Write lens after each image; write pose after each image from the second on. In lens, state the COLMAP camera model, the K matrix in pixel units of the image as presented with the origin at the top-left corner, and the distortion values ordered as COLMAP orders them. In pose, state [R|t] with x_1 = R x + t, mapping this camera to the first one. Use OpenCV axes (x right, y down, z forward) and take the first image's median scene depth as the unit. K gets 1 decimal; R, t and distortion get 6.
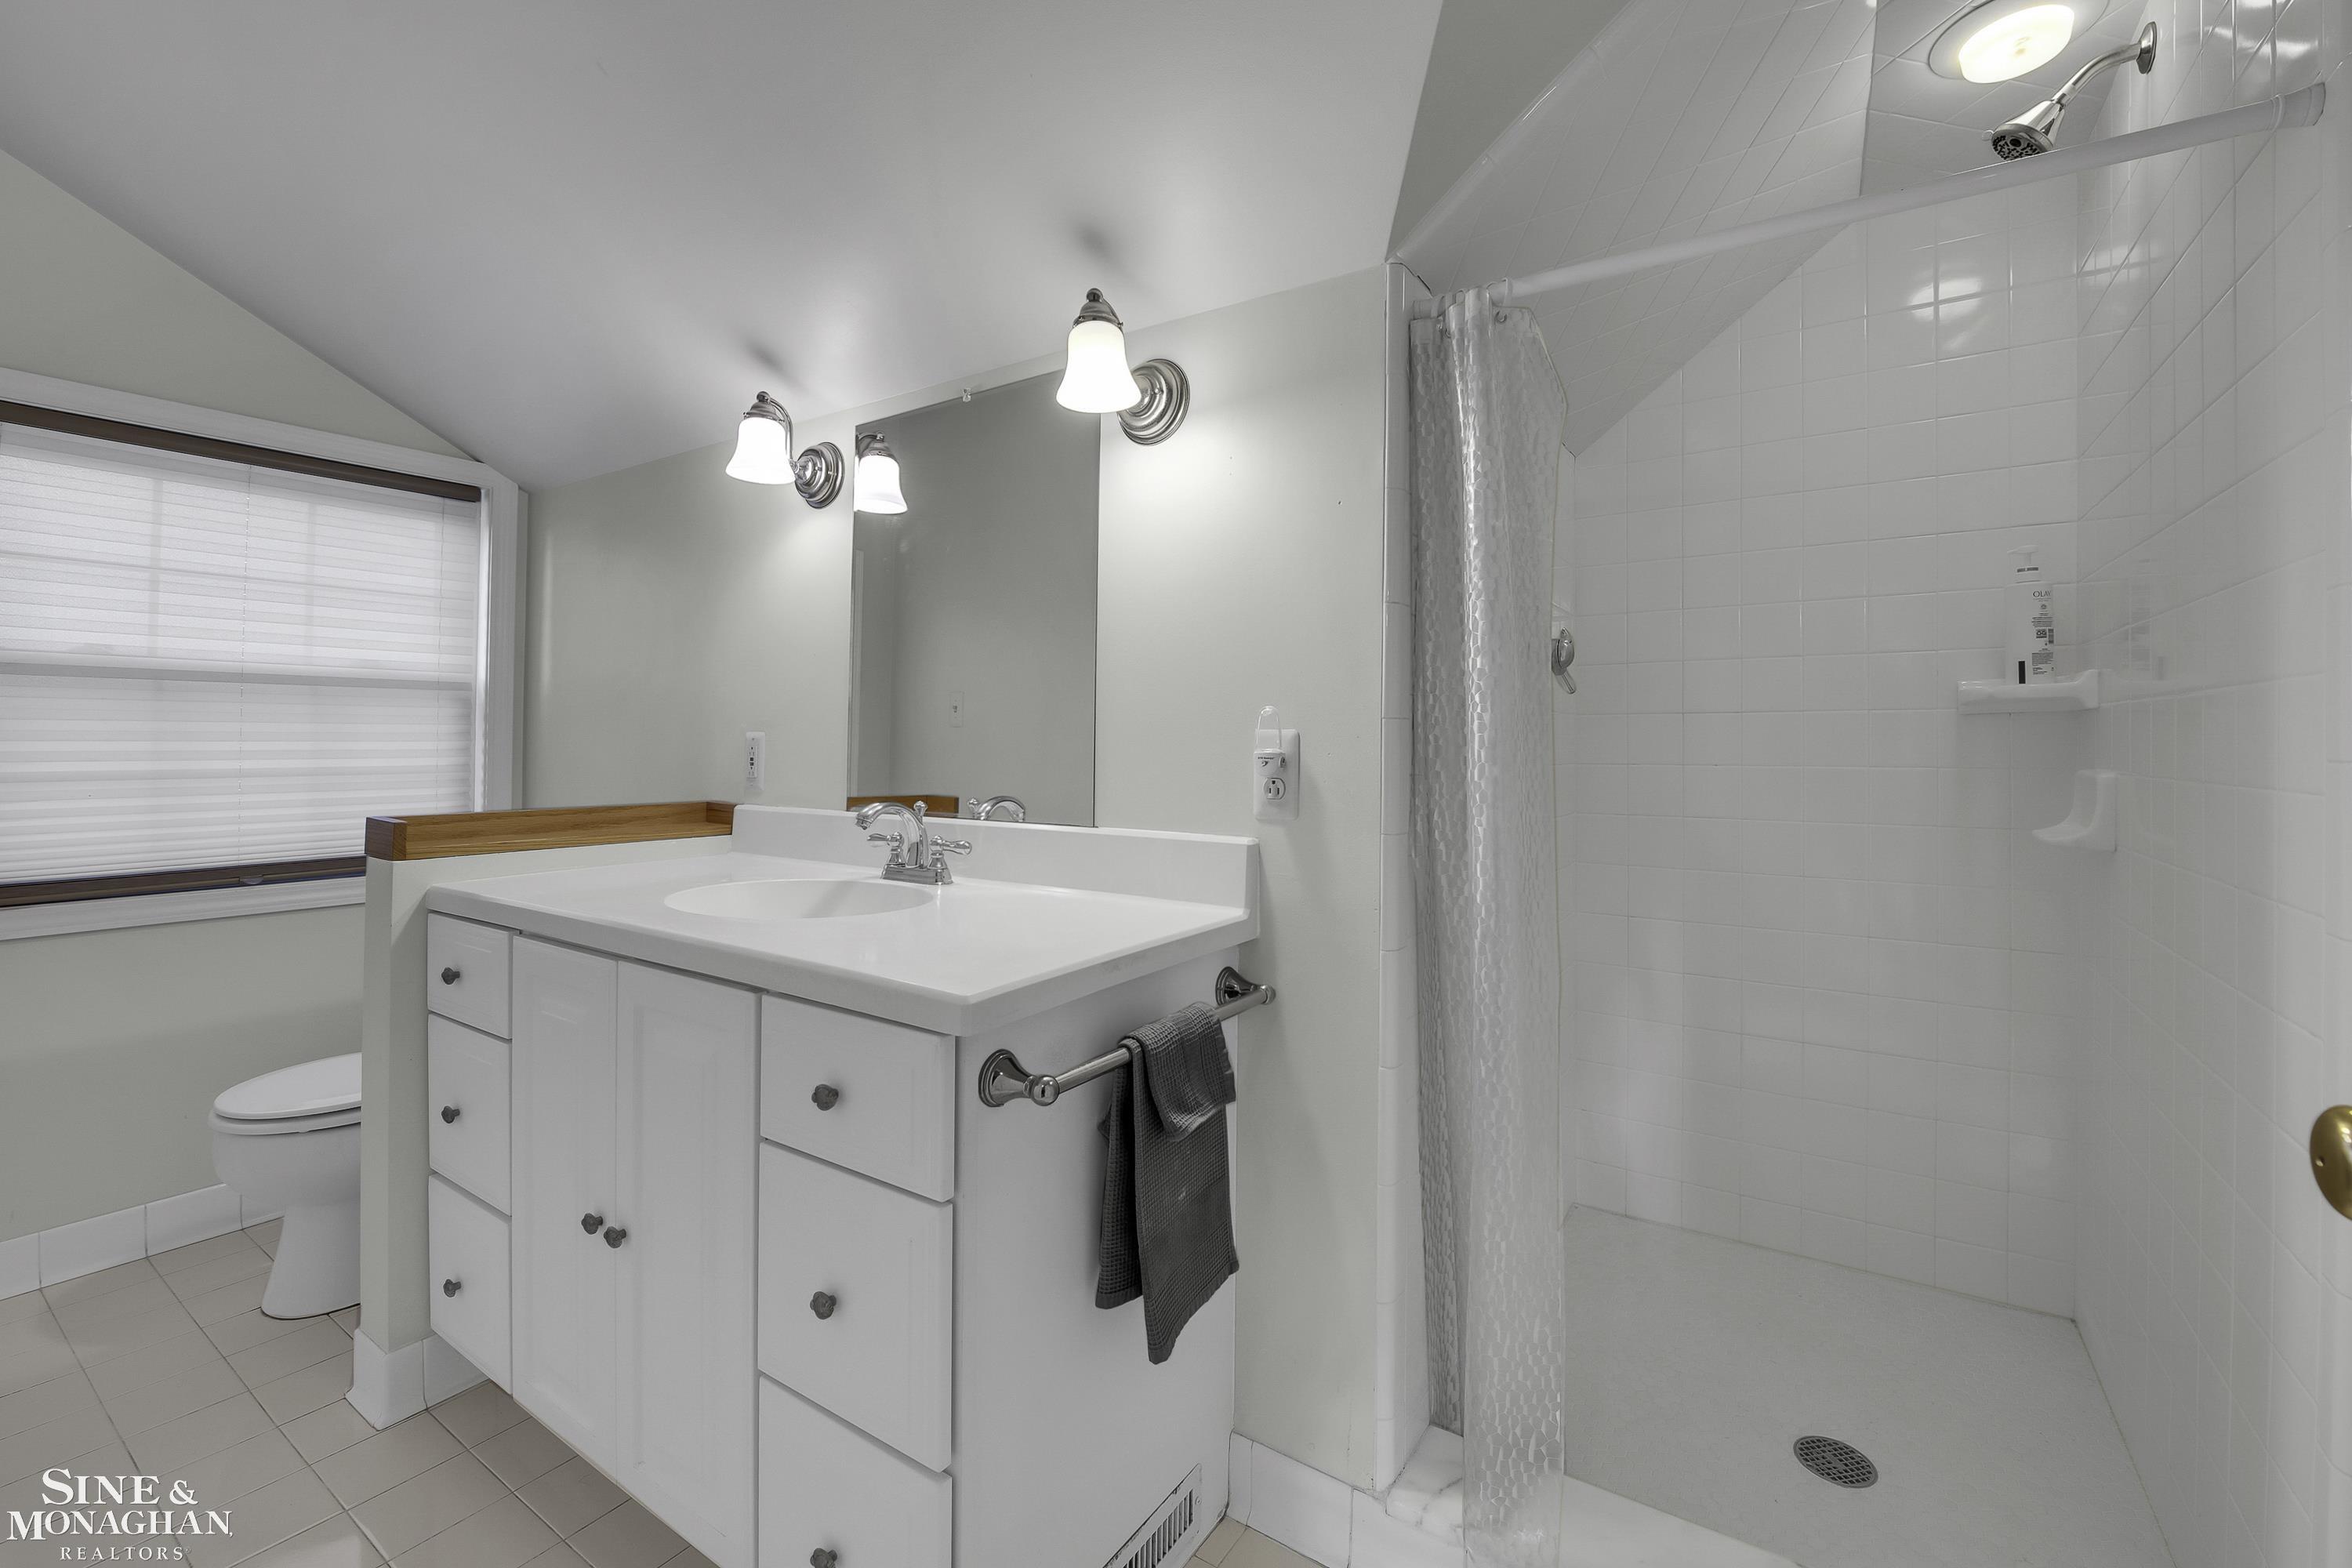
lens RADIAL K [[957.5, 0, 1183.4], [0, 957.5, 778.7], [0, 0, 1]] dist [-0.017649, -0.000152]
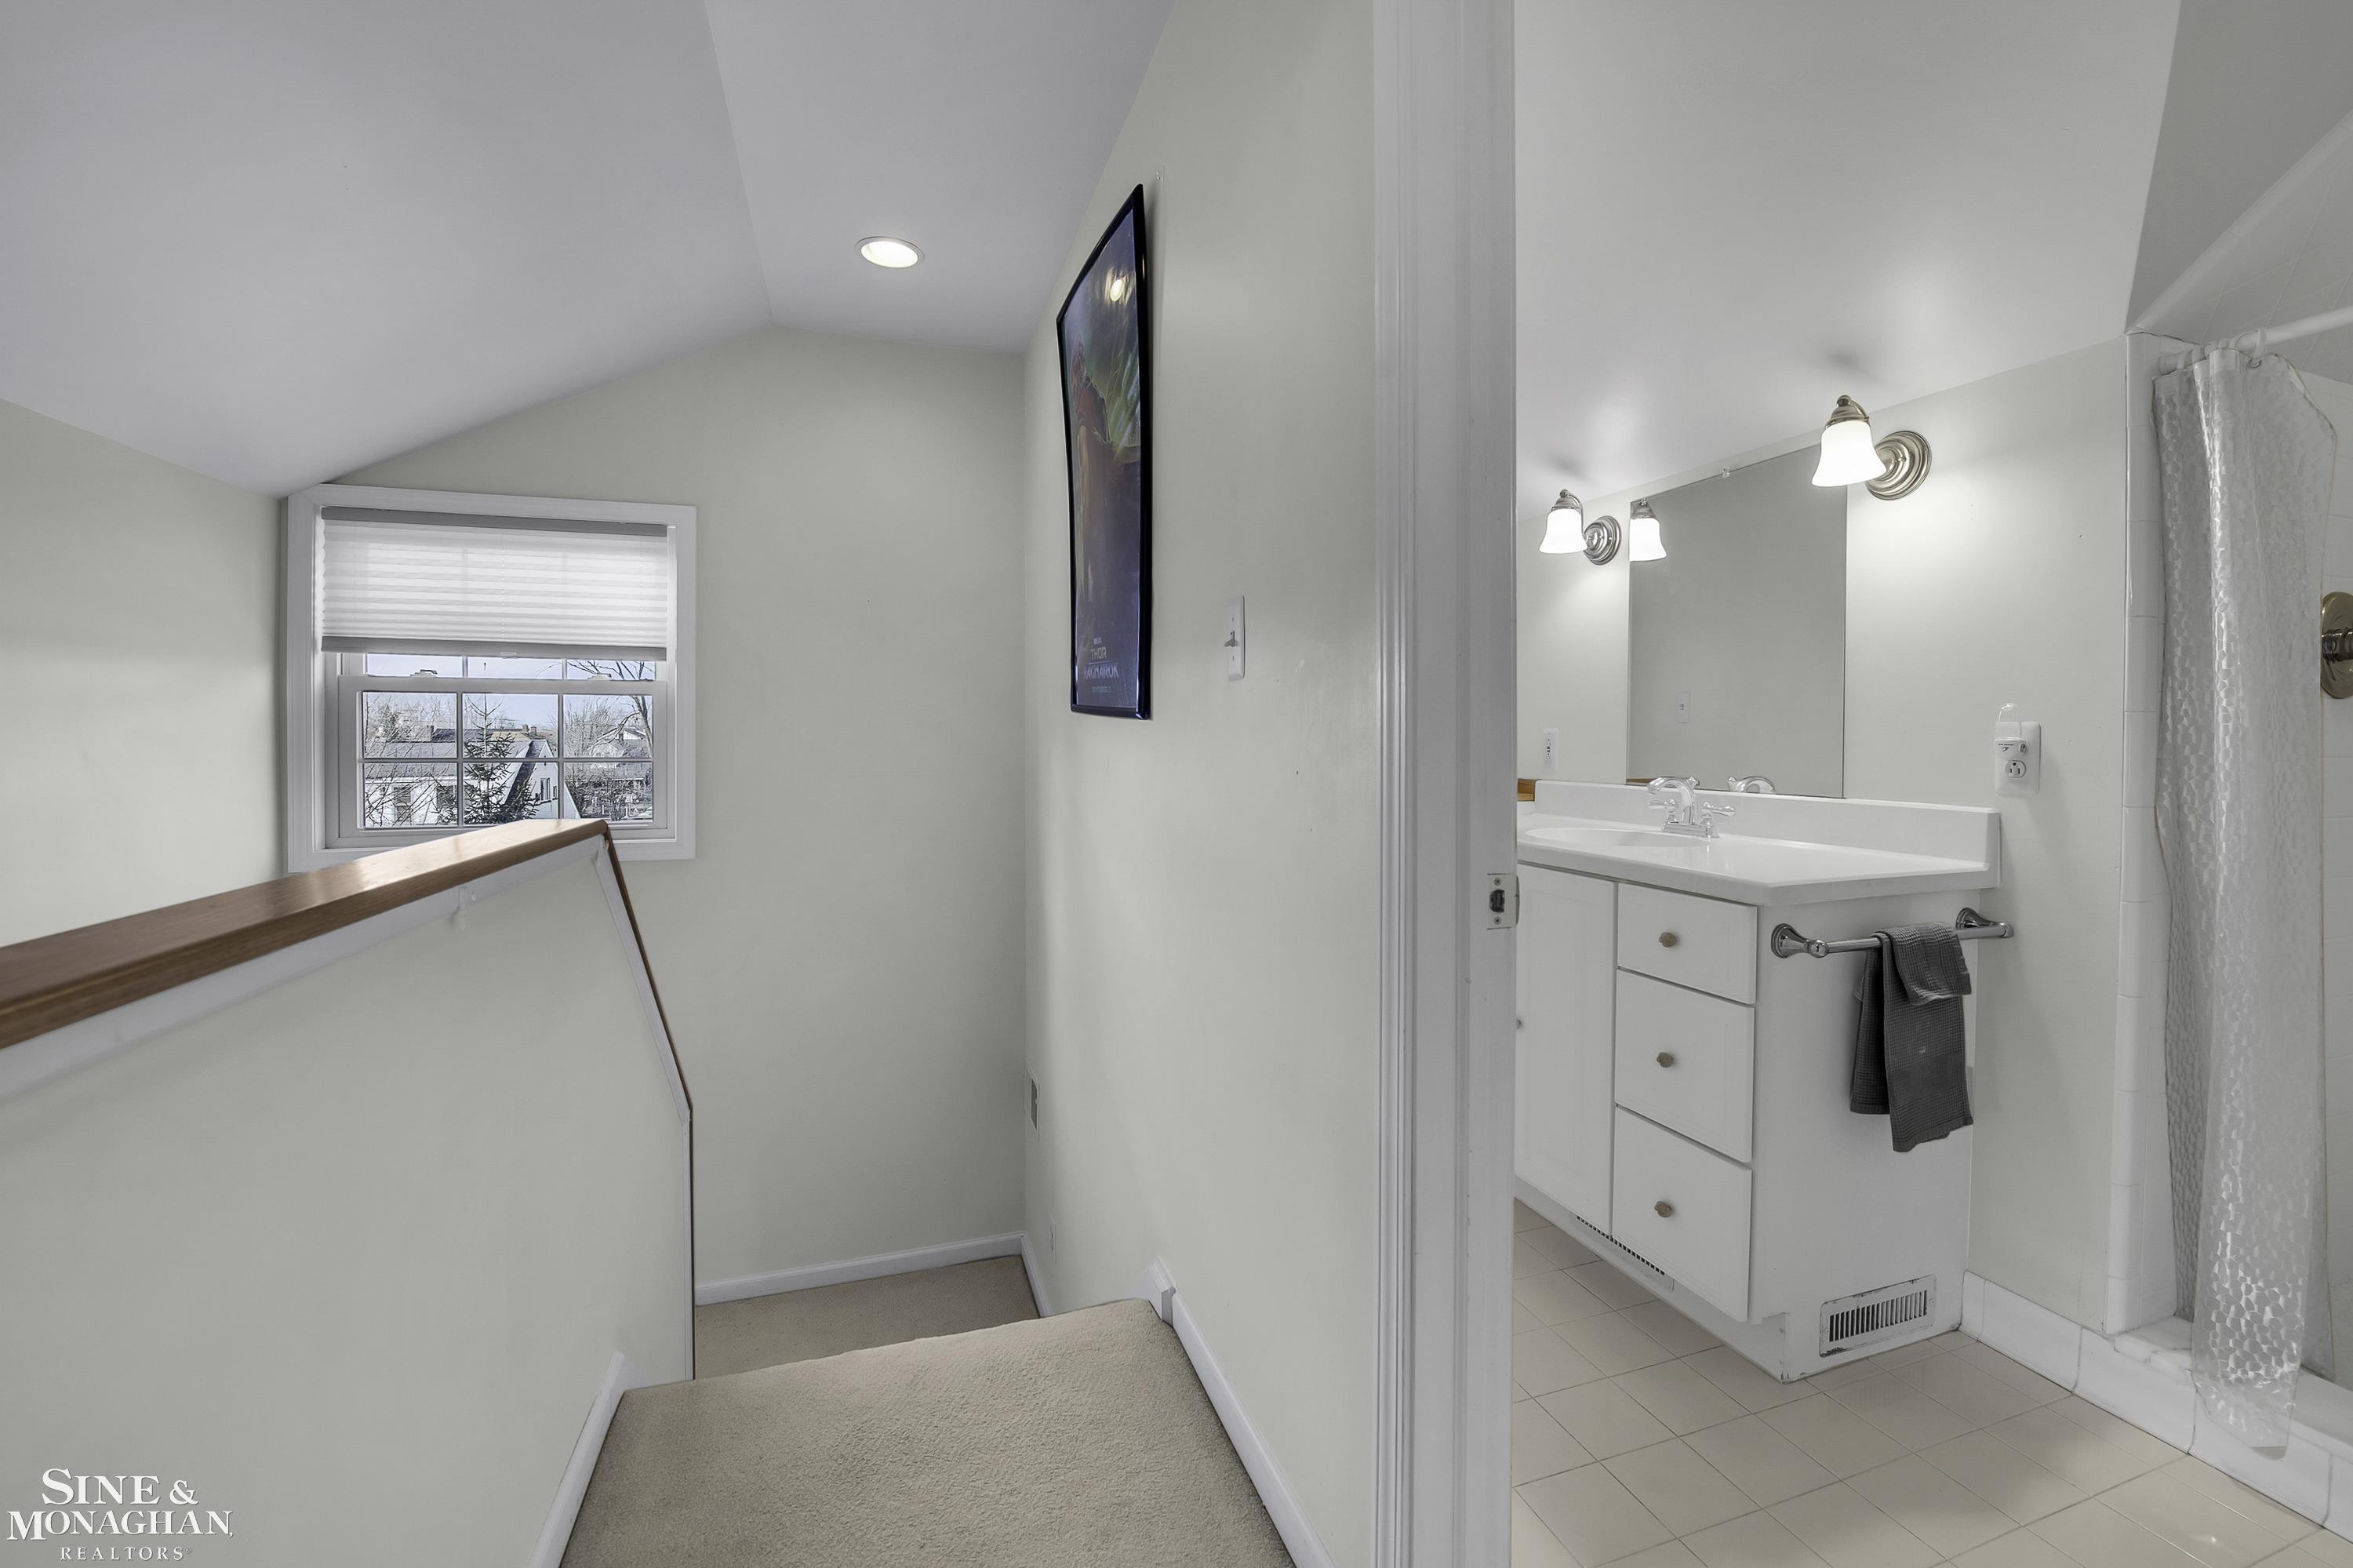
lens RADIAL K [[946.0, 0, 1214.1], [0, 946.0, 742.9], [0, 0, 1]] dist [-0.027301, 0.000205]
pose [[0.791580, 0.000137, -0.611065, 0.006695], [-0.021069, 0.999412, -0.027069, 0.032097], [0.610702, 0.034302, 0.791117, -0.623367]]
